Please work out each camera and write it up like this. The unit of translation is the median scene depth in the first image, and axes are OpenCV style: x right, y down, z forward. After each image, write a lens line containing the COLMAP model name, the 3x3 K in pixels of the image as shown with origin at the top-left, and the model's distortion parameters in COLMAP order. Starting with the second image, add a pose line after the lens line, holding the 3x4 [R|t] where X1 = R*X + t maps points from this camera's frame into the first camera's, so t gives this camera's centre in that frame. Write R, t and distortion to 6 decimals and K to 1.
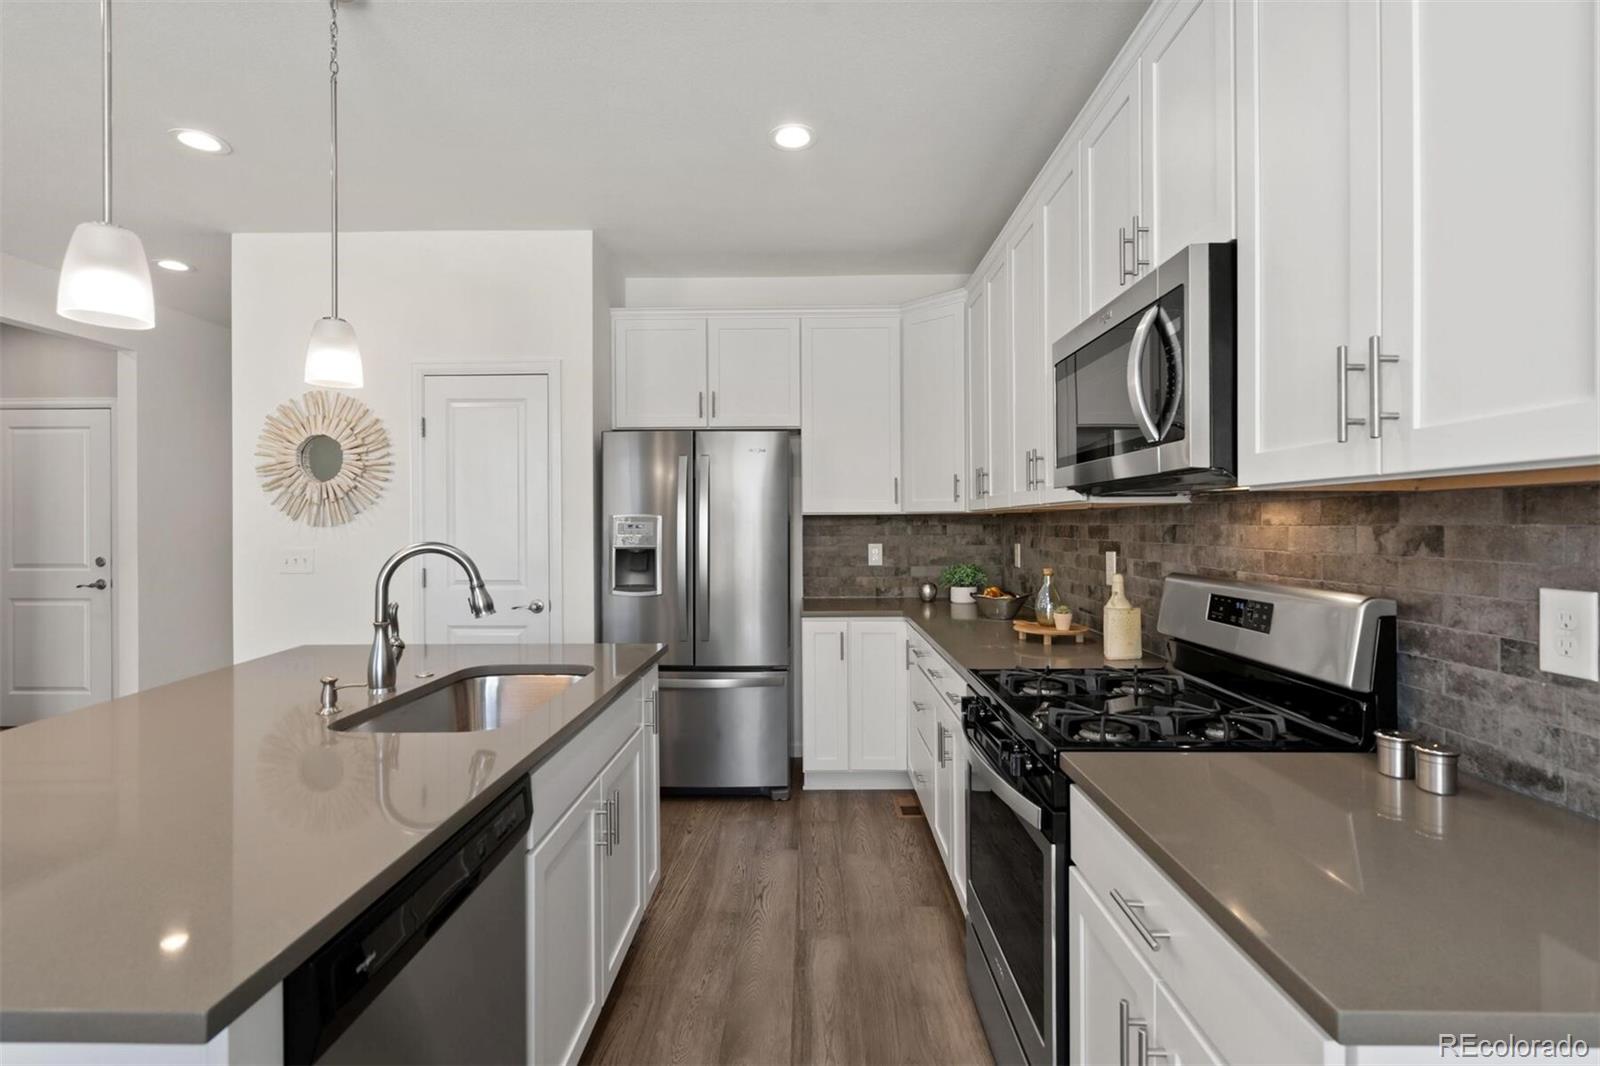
lens RADIAL K [[738.5, 0, 812.7], [0, 738.5, 525.0], [0, 0, 1]] dist [-0.003035, 0.000498]
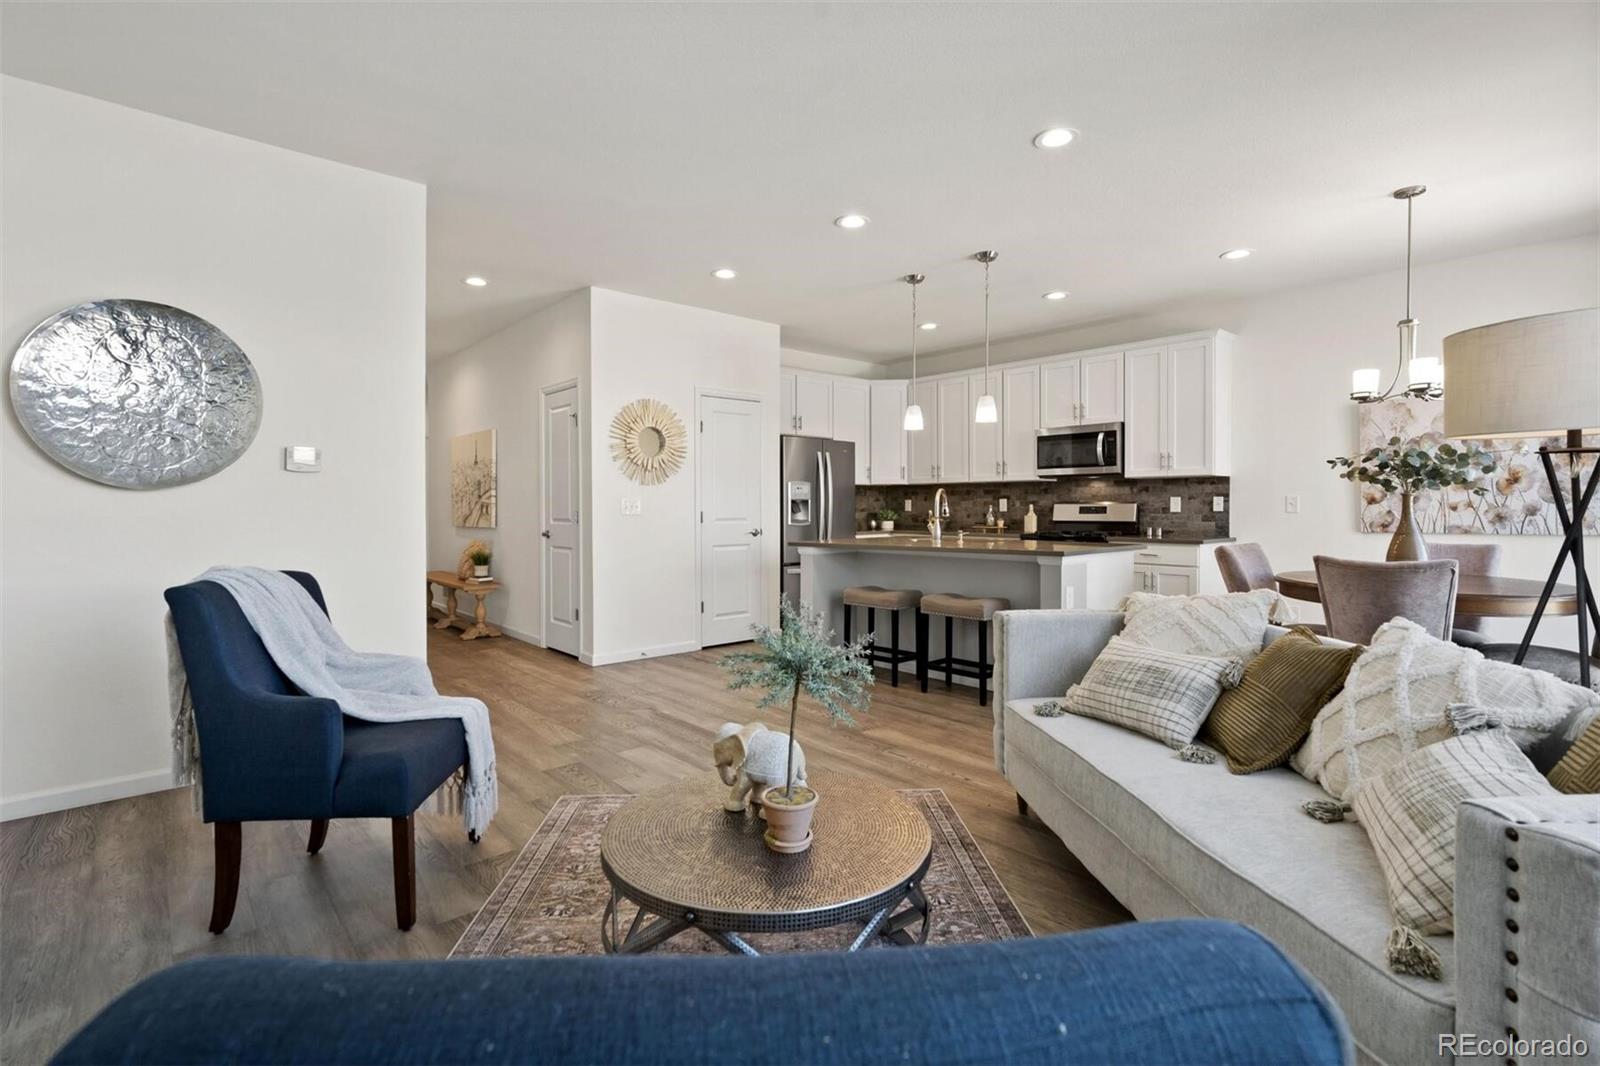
lens RADIAL K [[738.5, 0, 805.9], [0, 738.5, 518.8], [0, 0, 1]] dist [-0.003035, 0.000498]
pose [[0.744168, -0.010622, 0.667908, -3.722039], [0.000182, 0.999877, 0.015698, 0.126291], [-0.667993, -0.011560, 0.744078, -1.013619]]
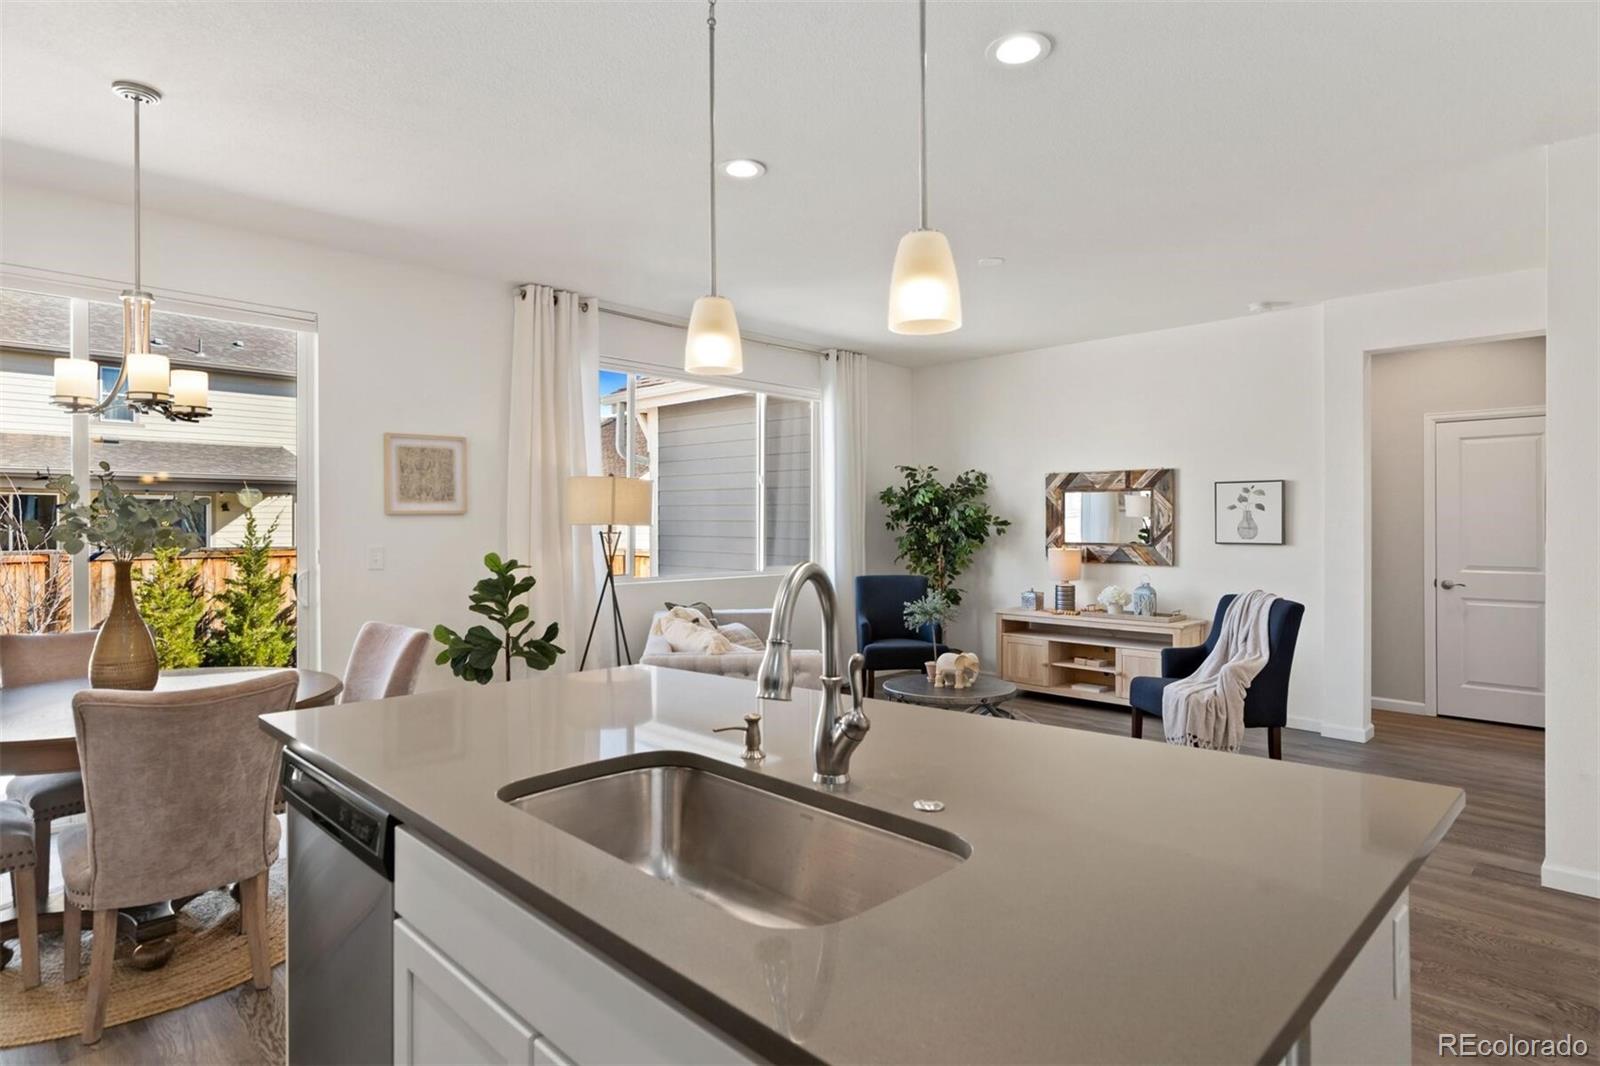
lens RADIAL K [[862.9, 0, 802.2], [0, 862.9, 531.3], [0, 0, 1]] dist [-0.002361, 0.000125]
pose [[-0.708163, 0.007413, -0.706010, -0.021481], [0.000656, 0.999951, 0.009841, -0.013015], [0.706049, 0.006506, -0.708133, 2.006149]]
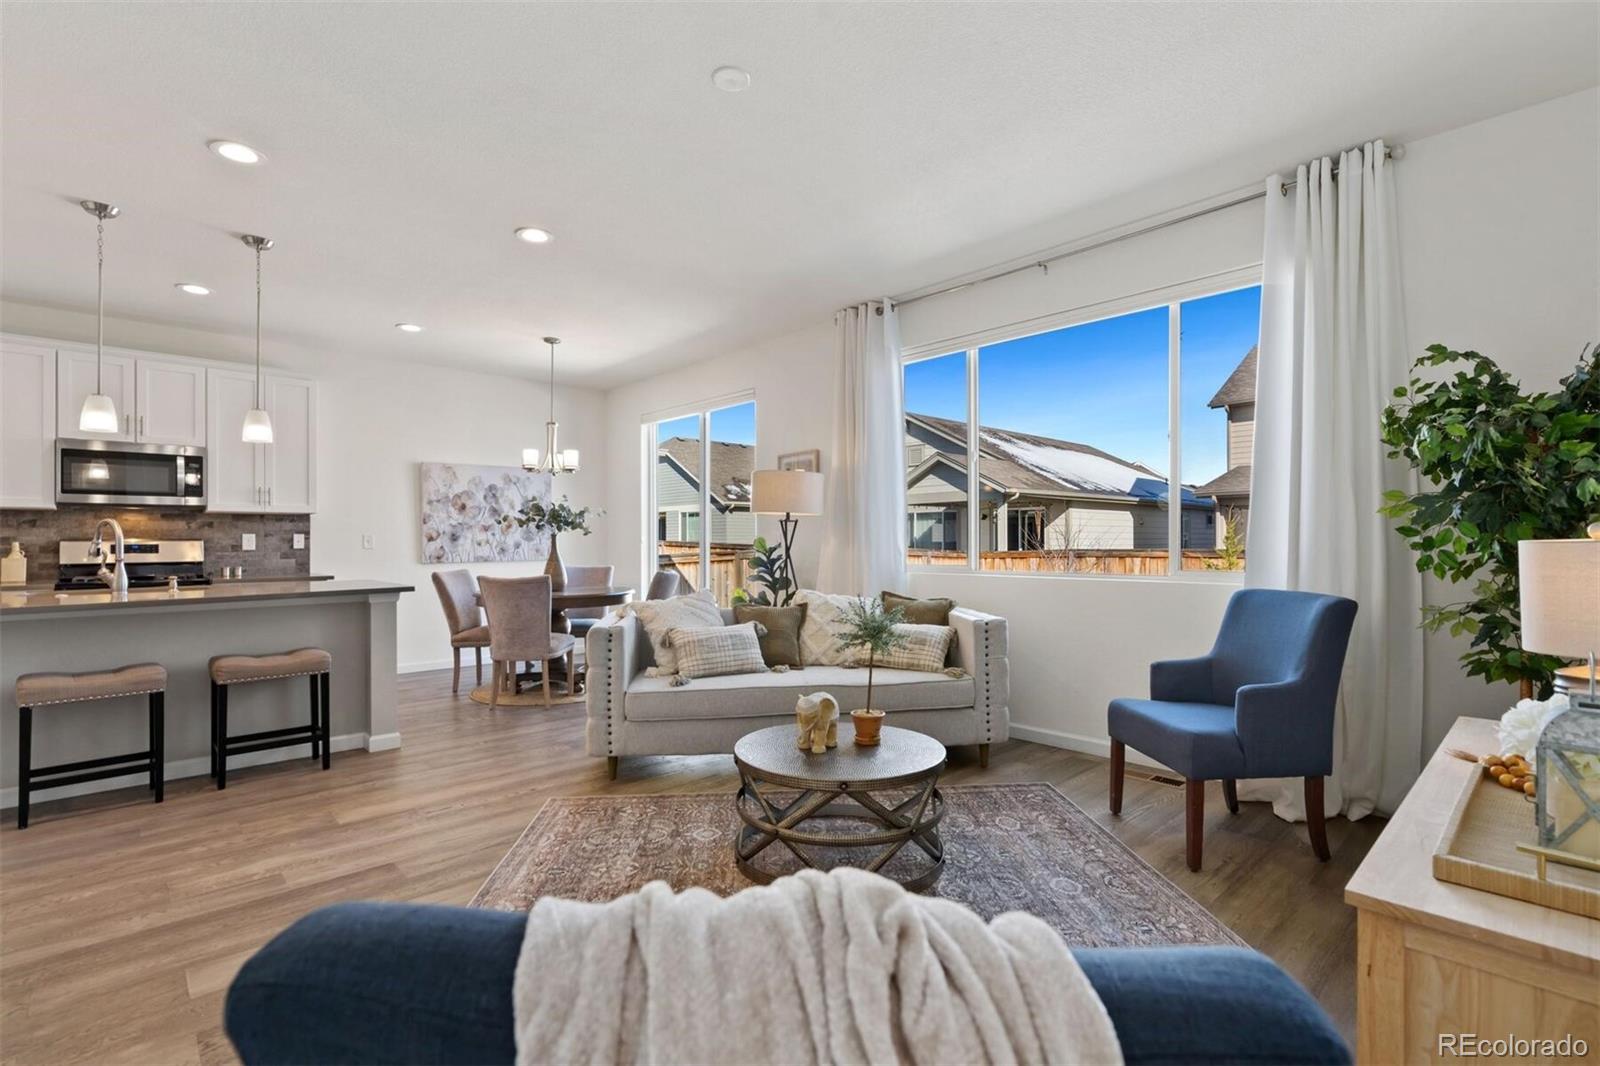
lens RADIAL K [[738.5, 0, 796.0], [0, 738.5, 536.4], [0, 0, 1]] dist [-0.003035, 0.000498]
pose [[-0.678979, 0.009607, 0.734094, -4.278126], [0.005613, 0.999953, -0.007896, 0.130089], [-0.734136, -0.001241, -0.679002, 1.308528]]
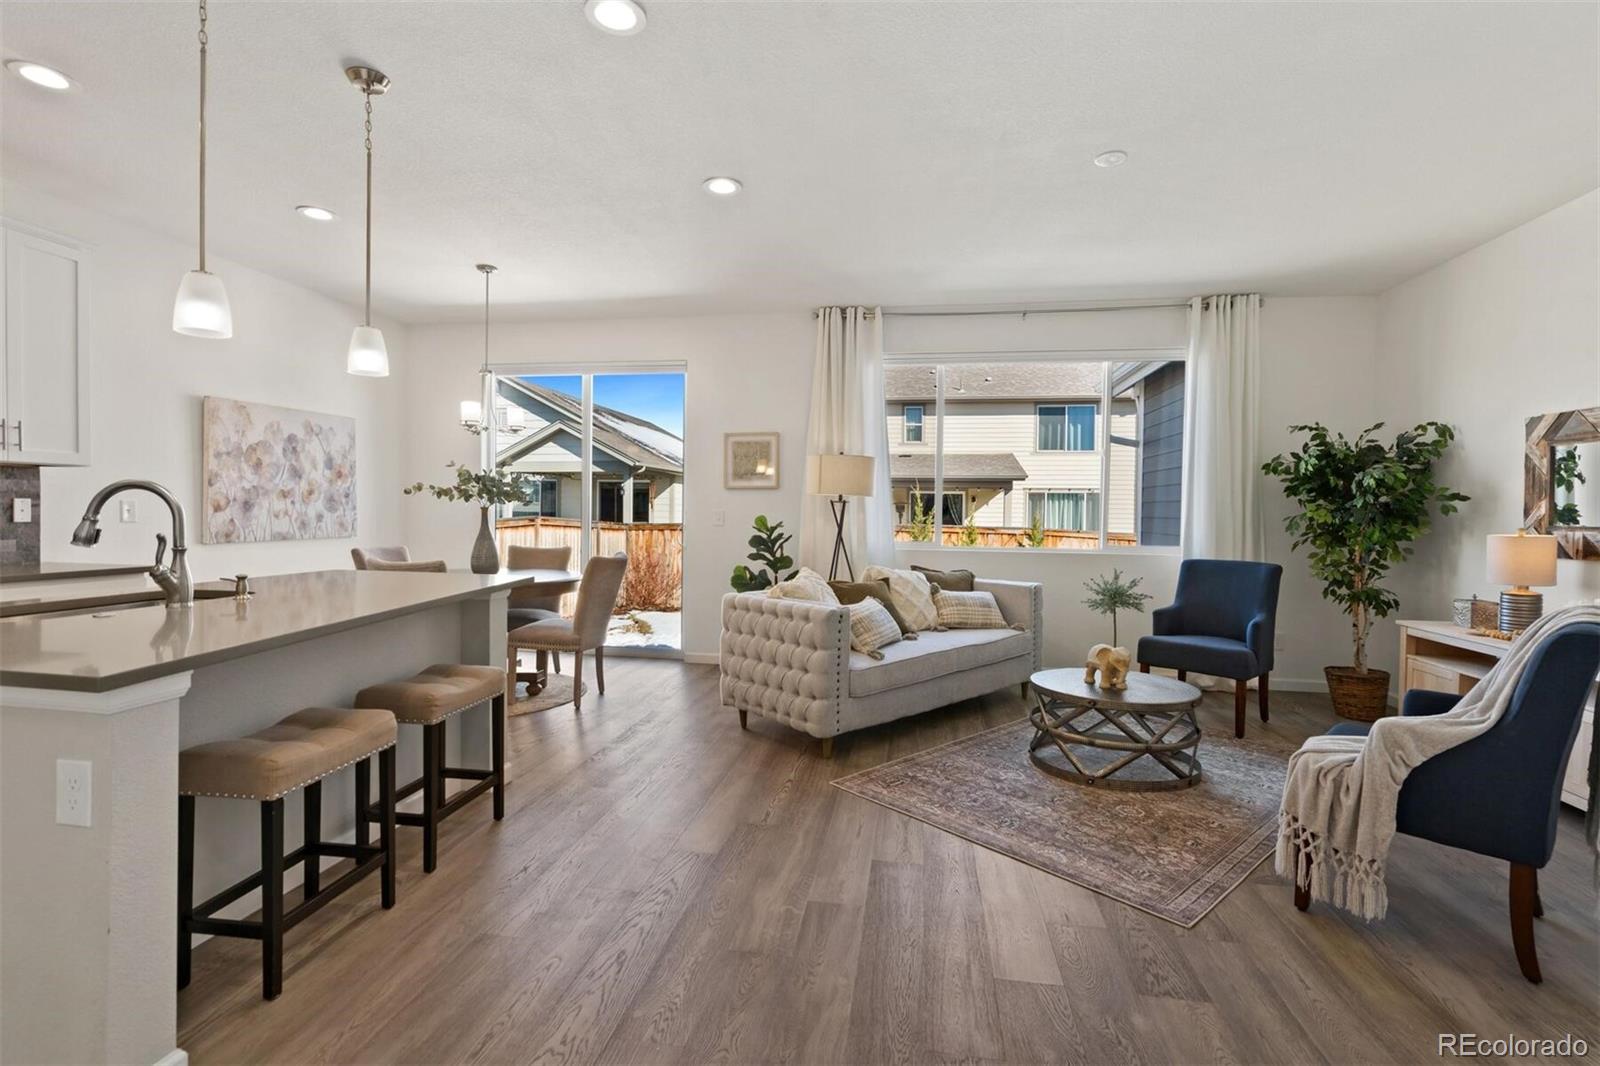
lens RADIAL K [[738.5, 0, 796.0], [0, 738.5, 534.1], [0, 0, 1]] dist [-0.003035, 0.000498]
pose [[-0.985385, -0.017396, 0.169451, -2.302481], [-0.012651, 0.999498, 0.029045, 0.083516], [-0.169871, 0.026477, -0.985111, 2.593759]]
